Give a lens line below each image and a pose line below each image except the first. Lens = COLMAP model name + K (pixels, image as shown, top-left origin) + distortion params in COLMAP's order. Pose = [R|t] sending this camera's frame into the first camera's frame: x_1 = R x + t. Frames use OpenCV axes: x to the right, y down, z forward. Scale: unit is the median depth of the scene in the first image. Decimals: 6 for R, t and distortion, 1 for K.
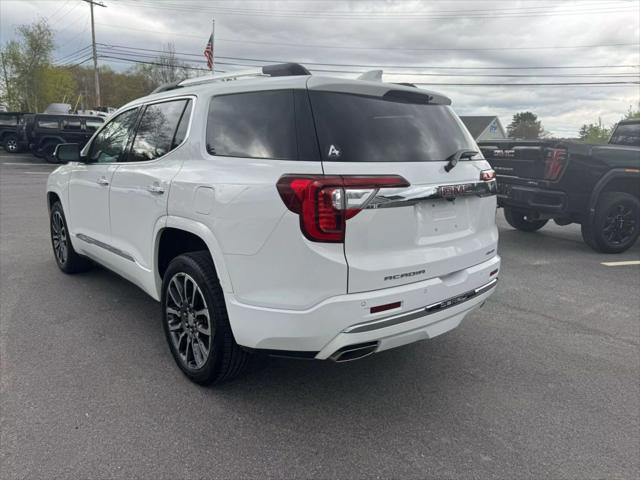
lens RADIAL K [[461.7, 0, 323.9], [0, 461.7, 241.2], [0, 0, 1]] dist [0.048838, -0.053540]
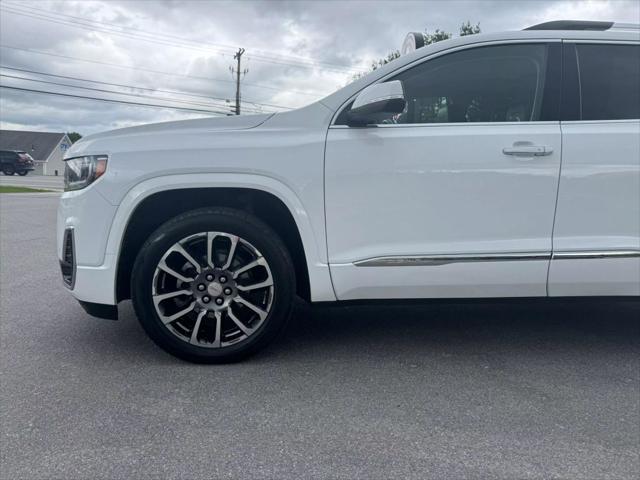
lens RADIAL K [[461.7, 0, 320.8], [0, 461.7, 239.7], [0, 0, 1]] dist [0.048838, -0.053540]
pose [[0.616571, -0.114690, 0.778901, -1.453317], [0.152854, 0.987946, 0.024473, -0.086712], [-0.772318, 0.103969, 0.626670, 1.064697]]
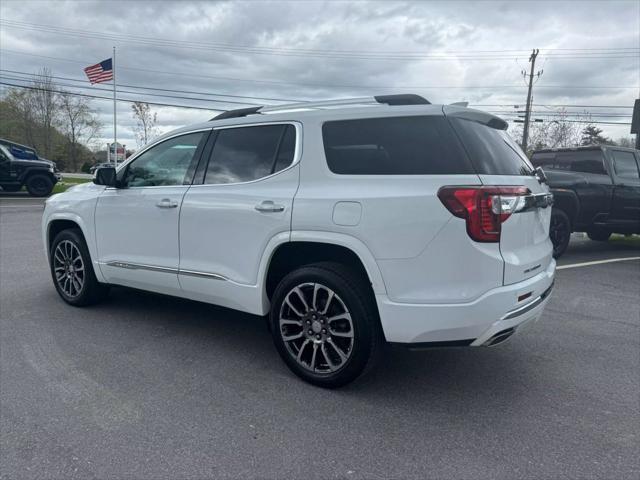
lens RADIAL K [[461.7, 0, 322.9], [0, 461.7, 239.1], [0, 0, 1]] dist [0.048838, -0.053540]
pose [[0.972803, -0.040011, 0.228154, -0.483231], [0.055019, 0.996693, -0.059804, 0.030497], [-0.225007, 0.070730, 0.971787, -0.046177]]
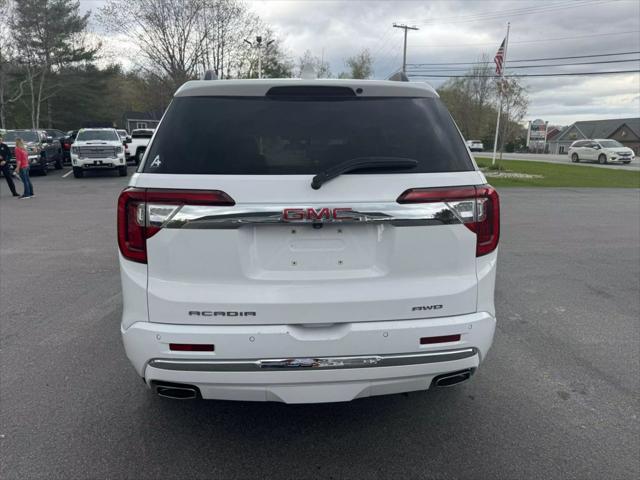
lens RADIAL K [[461.7, 0, 322.7], [0, 461.7, 239.1], [0, 0, 1]] dist [0.048838, -0.053540]
pose [[0.797033, 0.090146, -0.597170, 0.604305], [-0.105147, 0.994409, 0.009773, -0.063200], [0.594712, 0.055001, 0.802056, 0.343345]]
